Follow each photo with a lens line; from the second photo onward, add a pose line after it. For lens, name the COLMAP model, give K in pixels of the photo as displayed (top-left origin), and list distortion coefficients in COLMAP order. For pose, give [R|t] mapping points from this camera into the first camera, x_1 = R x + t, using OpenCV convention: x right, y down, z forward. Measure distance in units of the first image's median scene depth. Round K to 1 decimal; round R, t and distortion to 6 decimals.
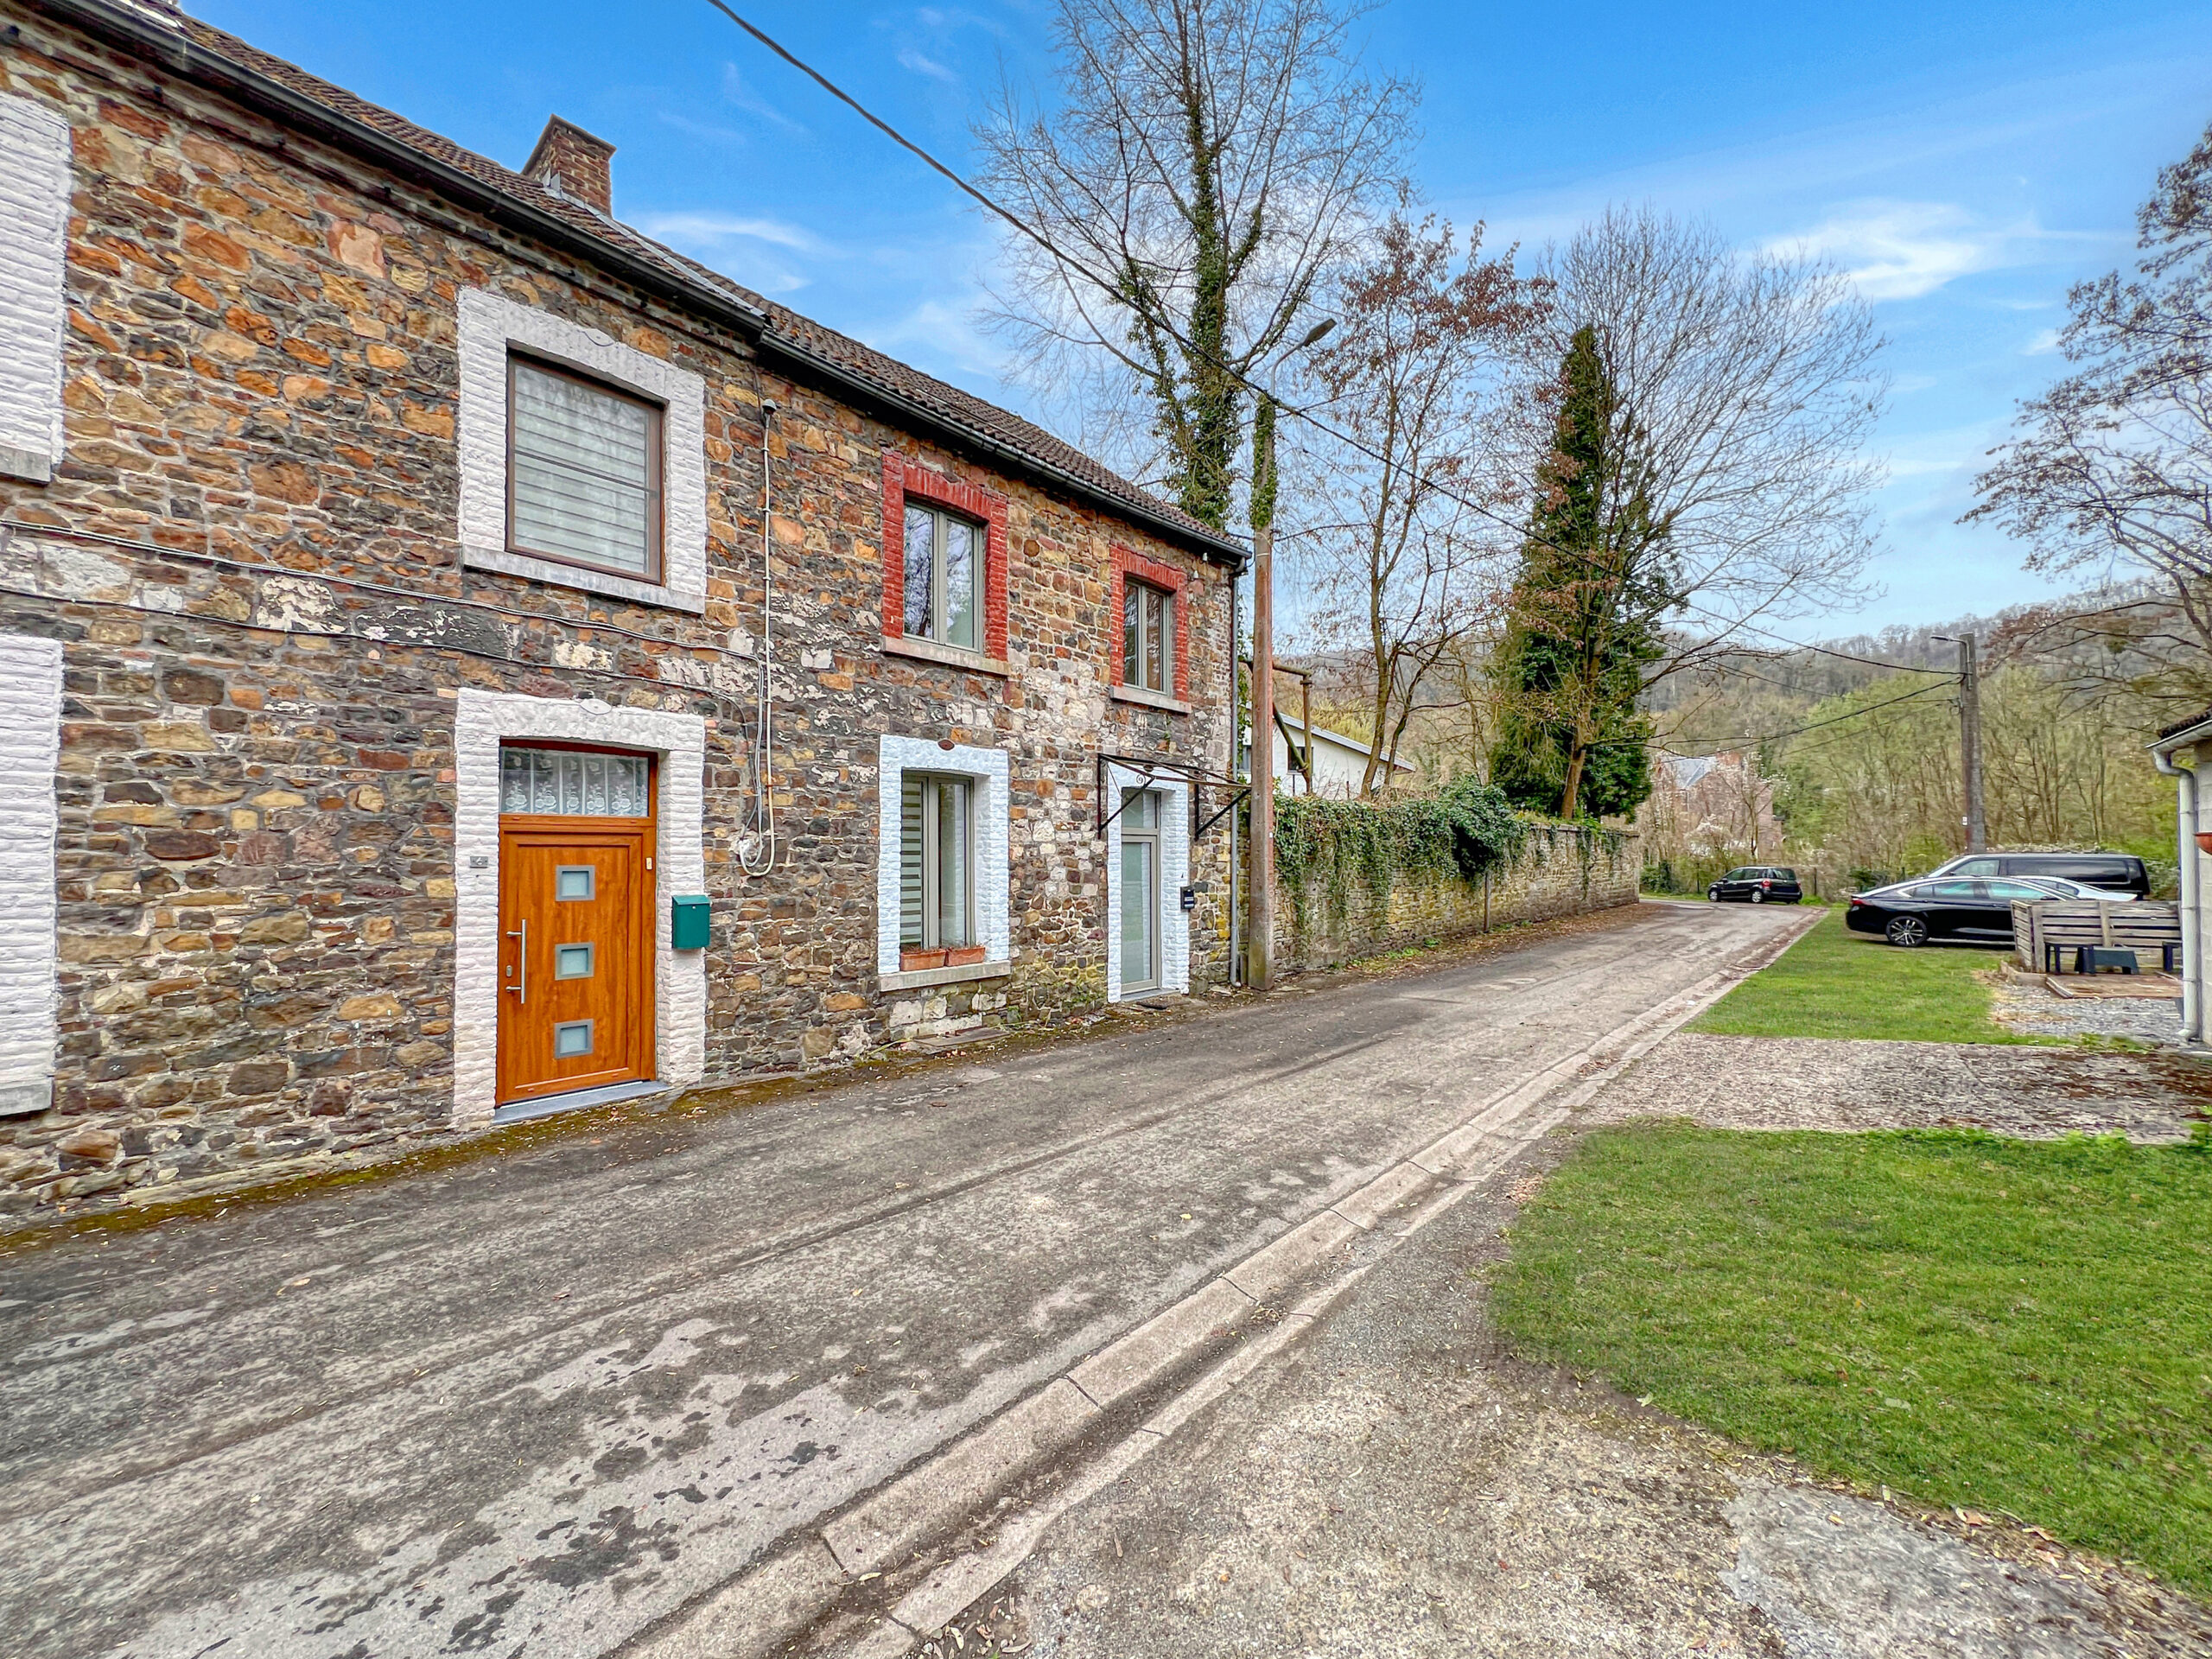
lens RADIAL K [[905.1, 0, 1084.0], [0, 905.1, 838.9], [0, 0, 1]] dist [-0.002224, 0.000513]
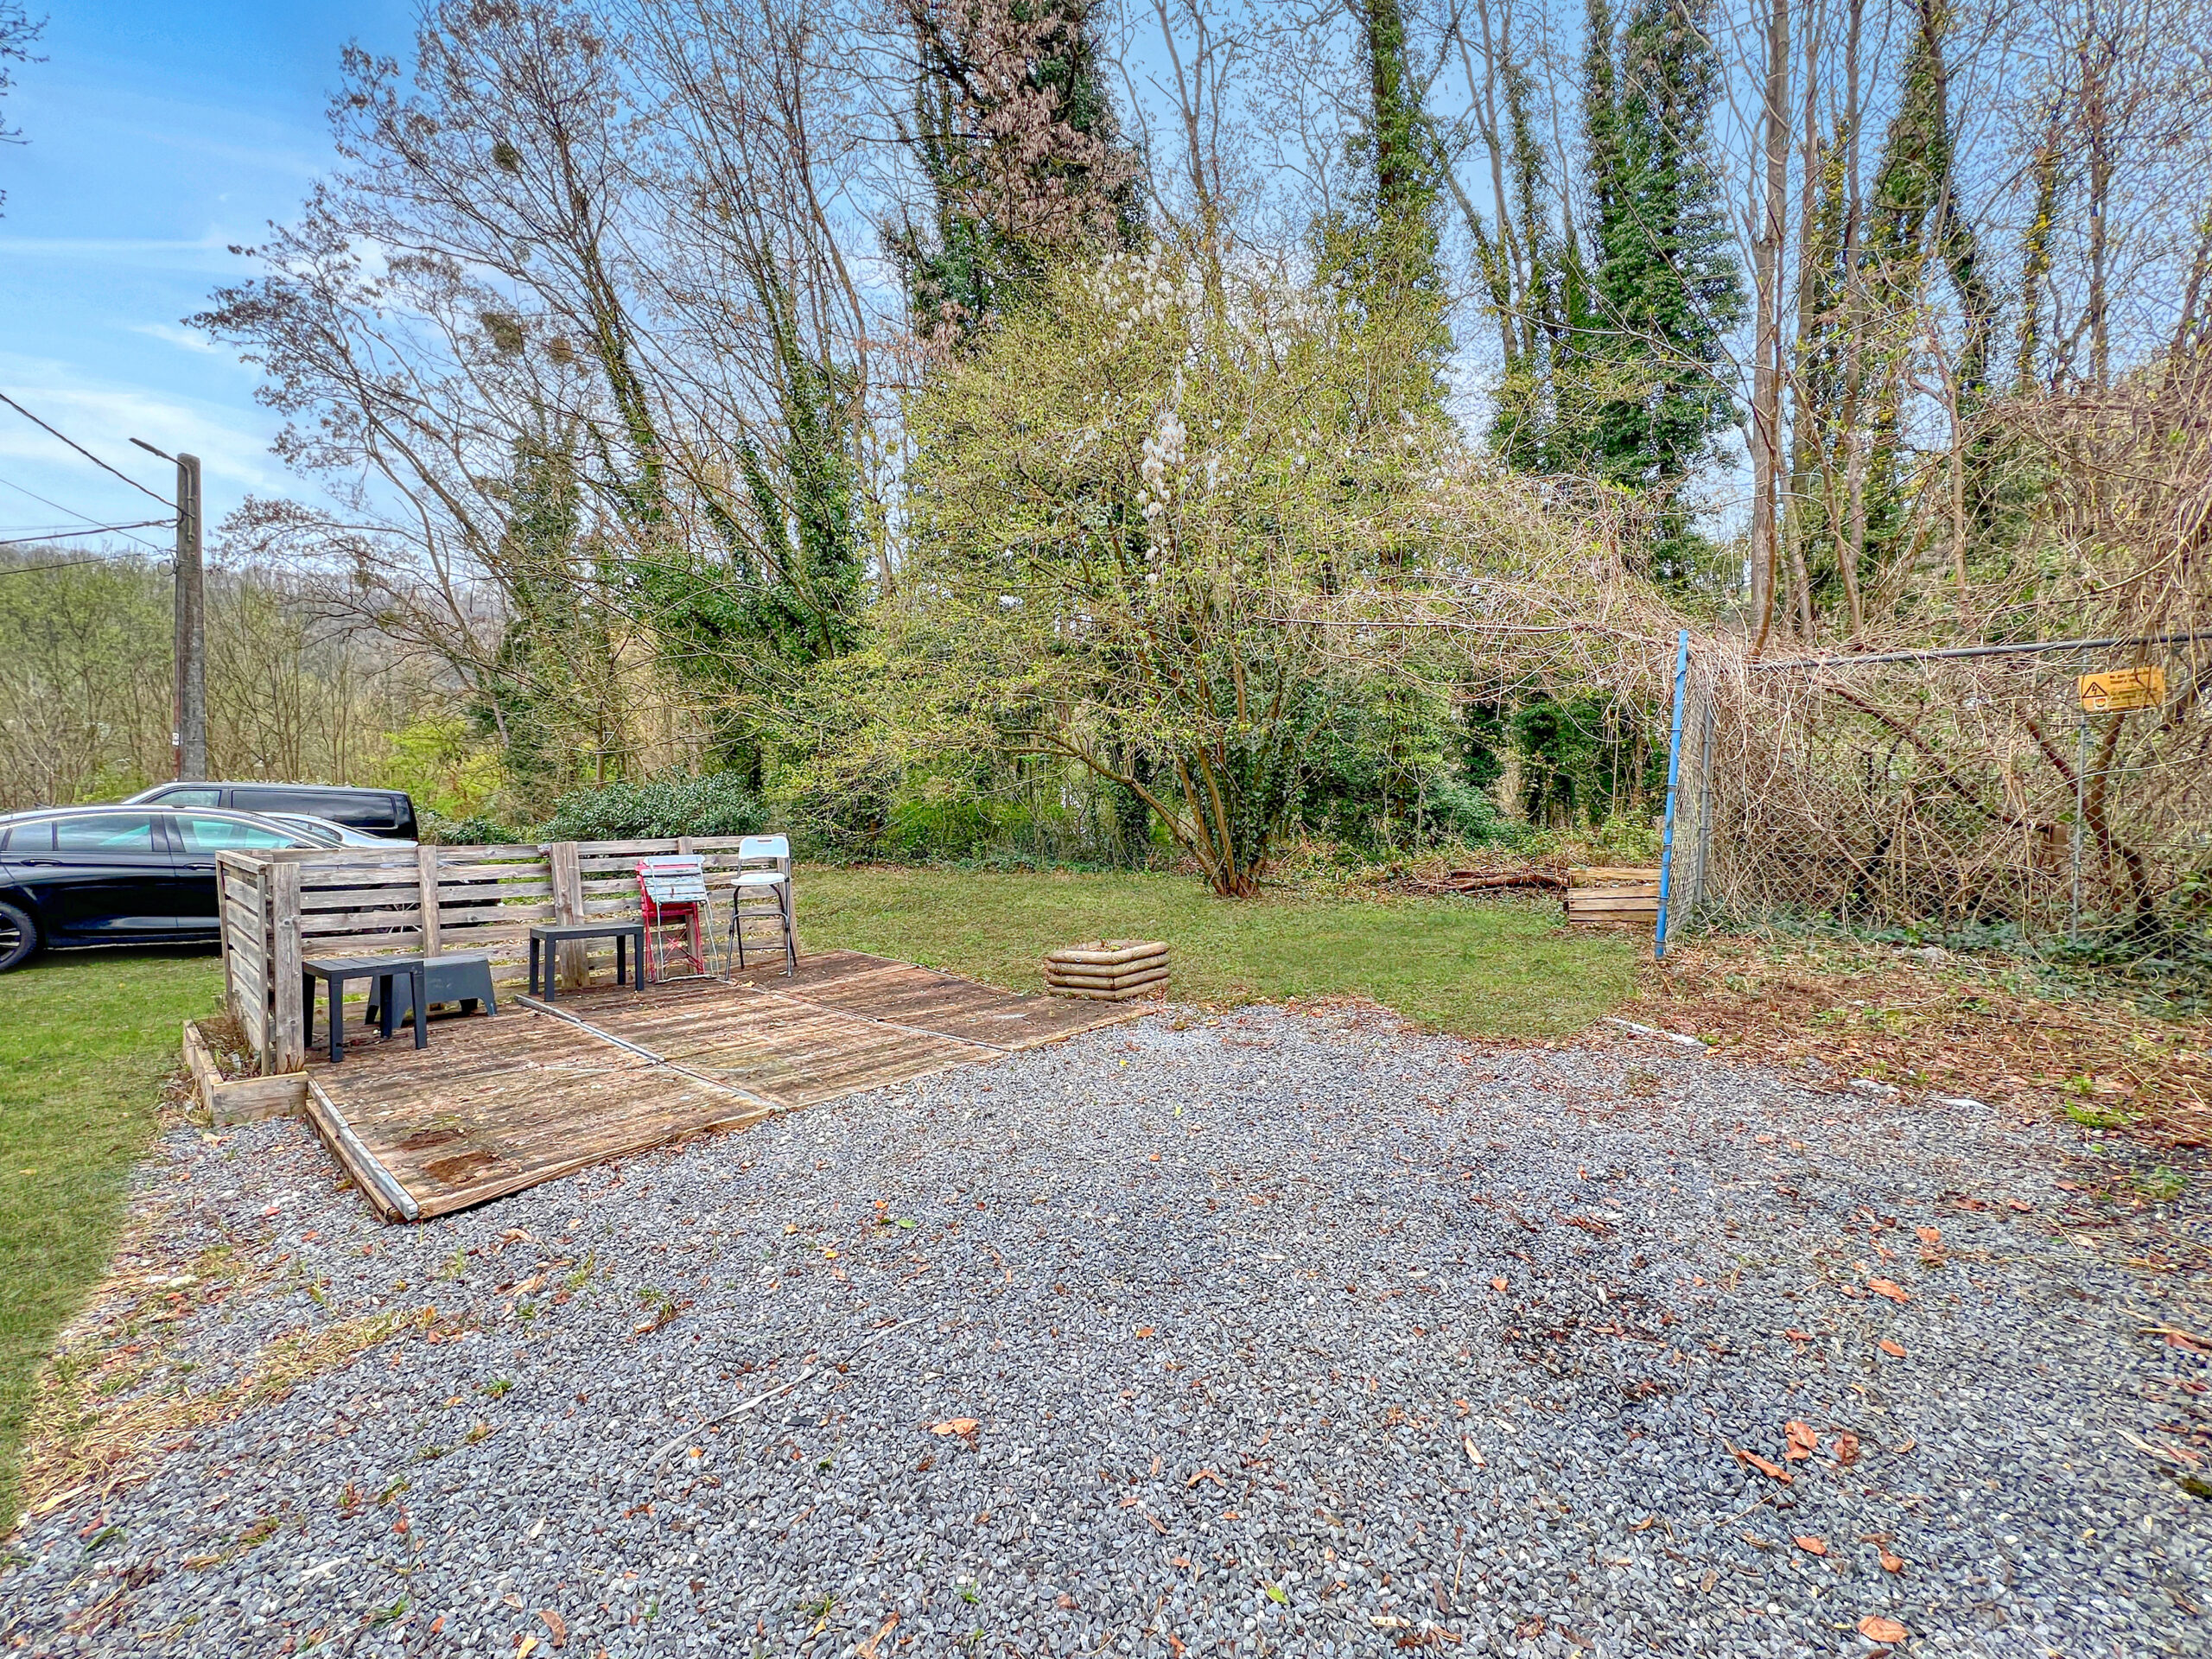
lens RADIAL K [[905.1, 0, 1114.8], [0, 905.1, 839.1], [0, 0, 1]] dist [-0.002224, 0.000513]
pose [[0.009963, -0.008472, 0.999914, 0.537107], [-0.032837, 0.999422, 0.008795, 0.039282], [-0.999411, -0.032922, 0.009679, 0.511859]]
